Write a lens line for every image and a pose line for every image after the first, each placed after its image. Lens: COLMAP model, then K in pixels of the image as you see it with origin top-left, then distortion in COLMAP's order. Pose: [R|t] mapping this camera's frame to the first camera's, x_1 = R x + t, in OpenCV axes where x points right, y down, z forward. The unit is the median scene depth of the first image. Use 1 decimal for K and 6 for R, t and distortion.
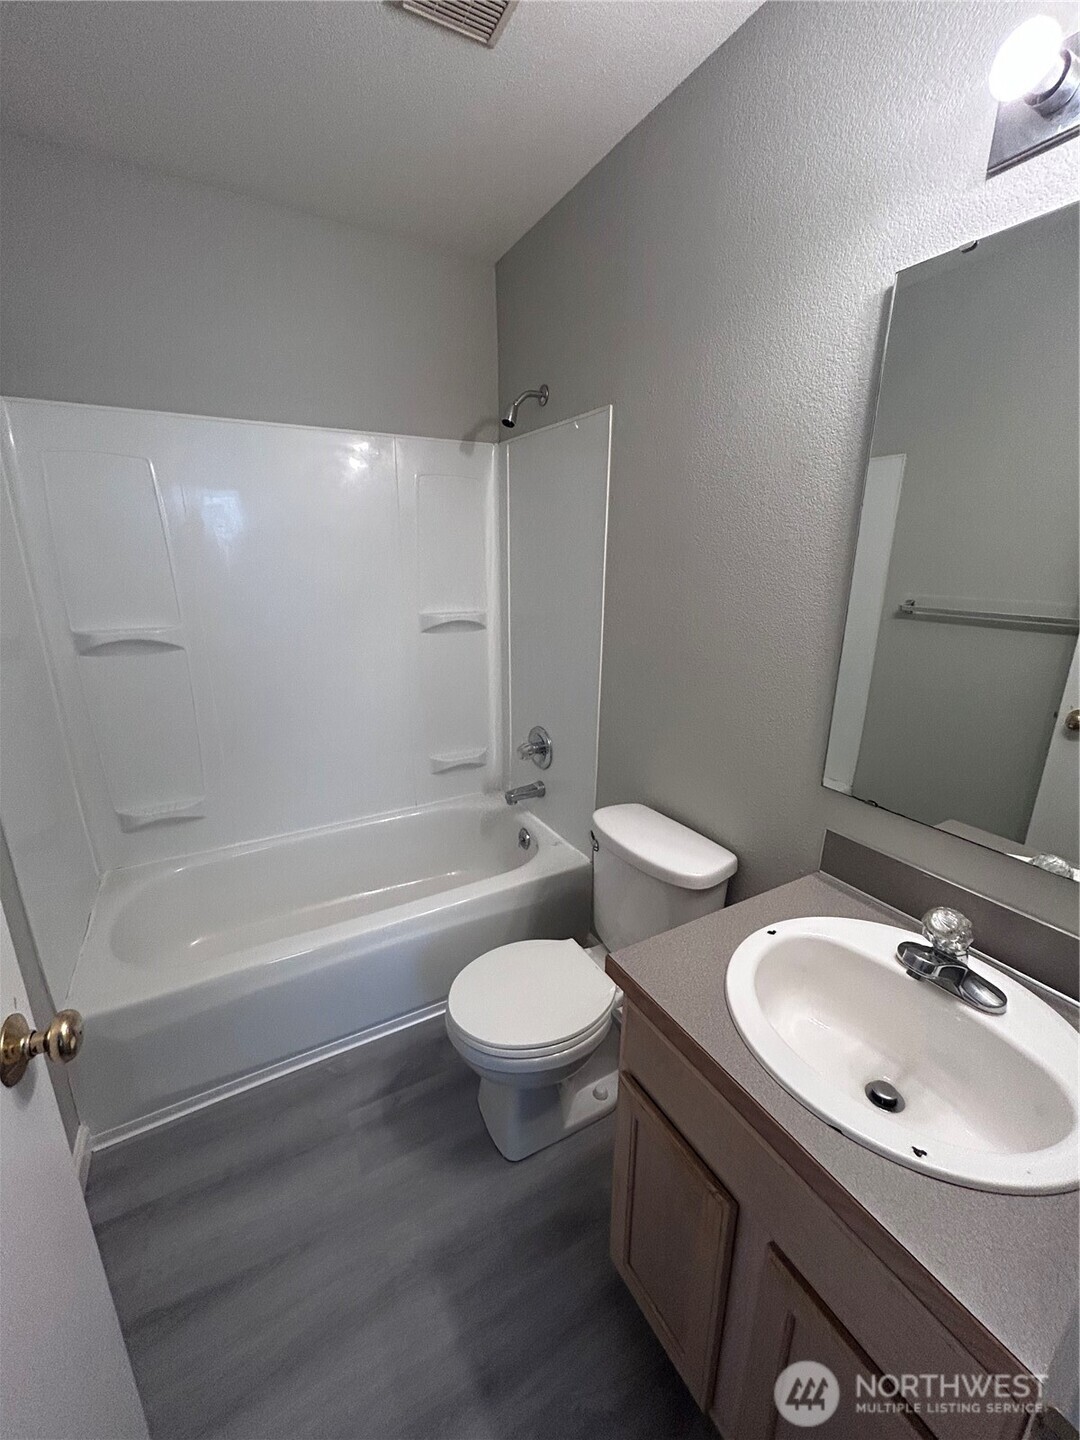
lens RADIAL K [[581.4, 0, 538.2], [0, 581.4, 718.8], [0, 0, 1]] dist [0.000585, 0.000302]
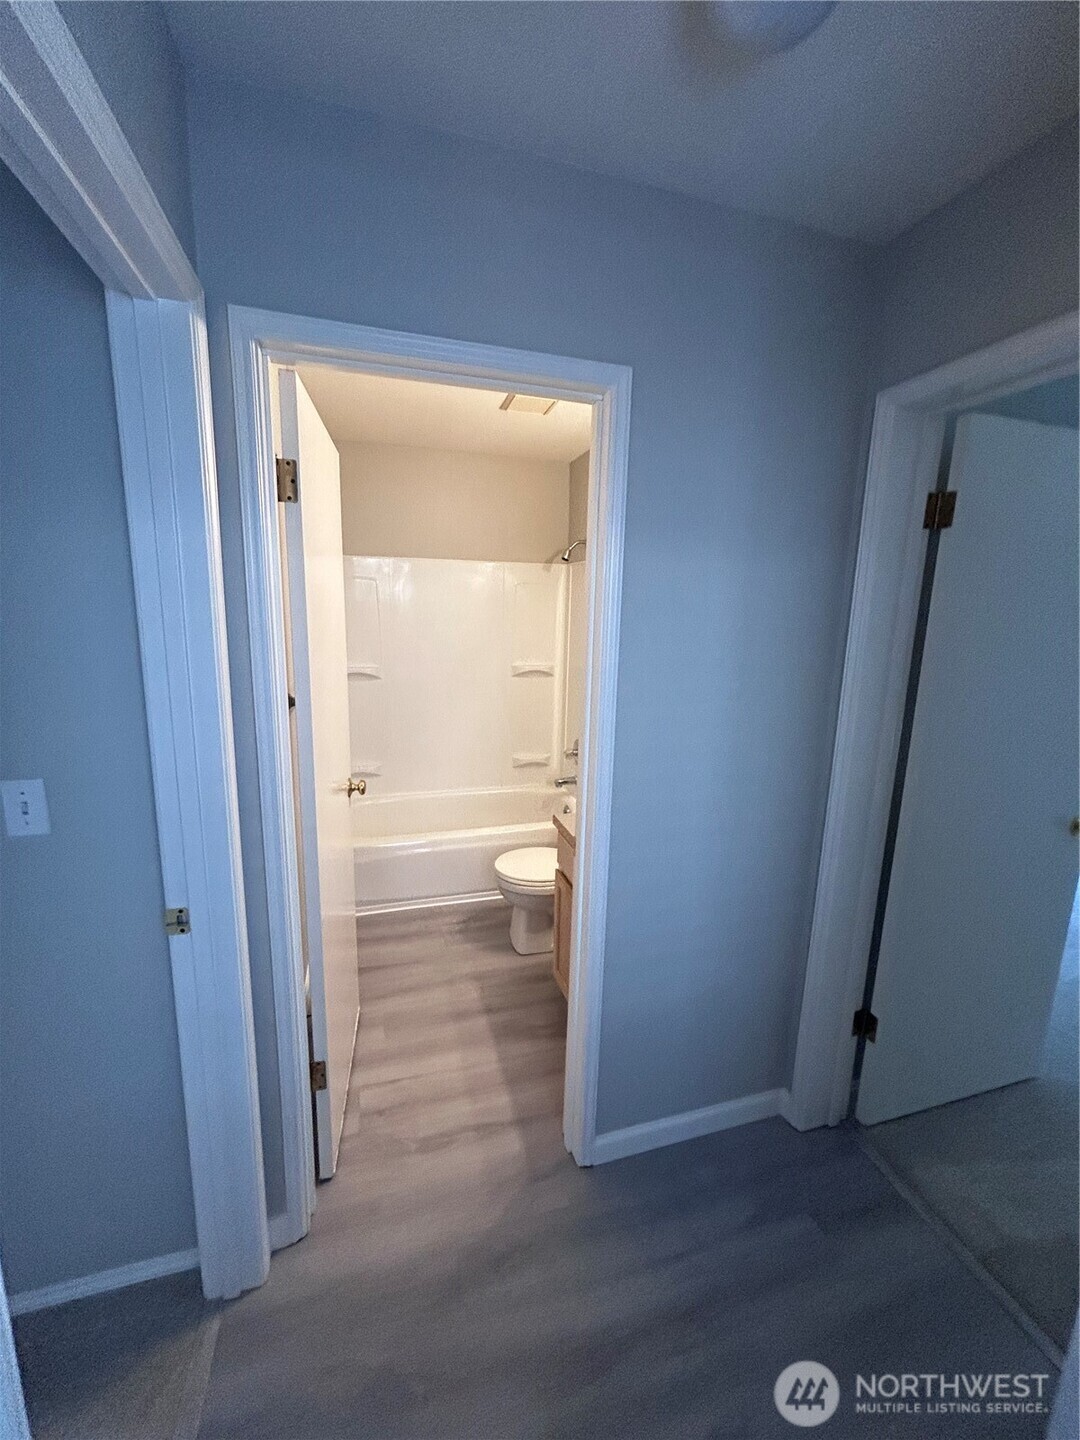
lens RADIAL K [[581.4, 0, 536.7], [0, 581.4, 715.2], [0, 0, 1]] dist [0.000585, 0.000302]
pose [[0.973417, 0.057275, -0.221762, 0.235541], [-0.079140, 0.992702, -0.090996, 0.102308], [0.214931, 0.106127, 0.970846, -0.557671]]
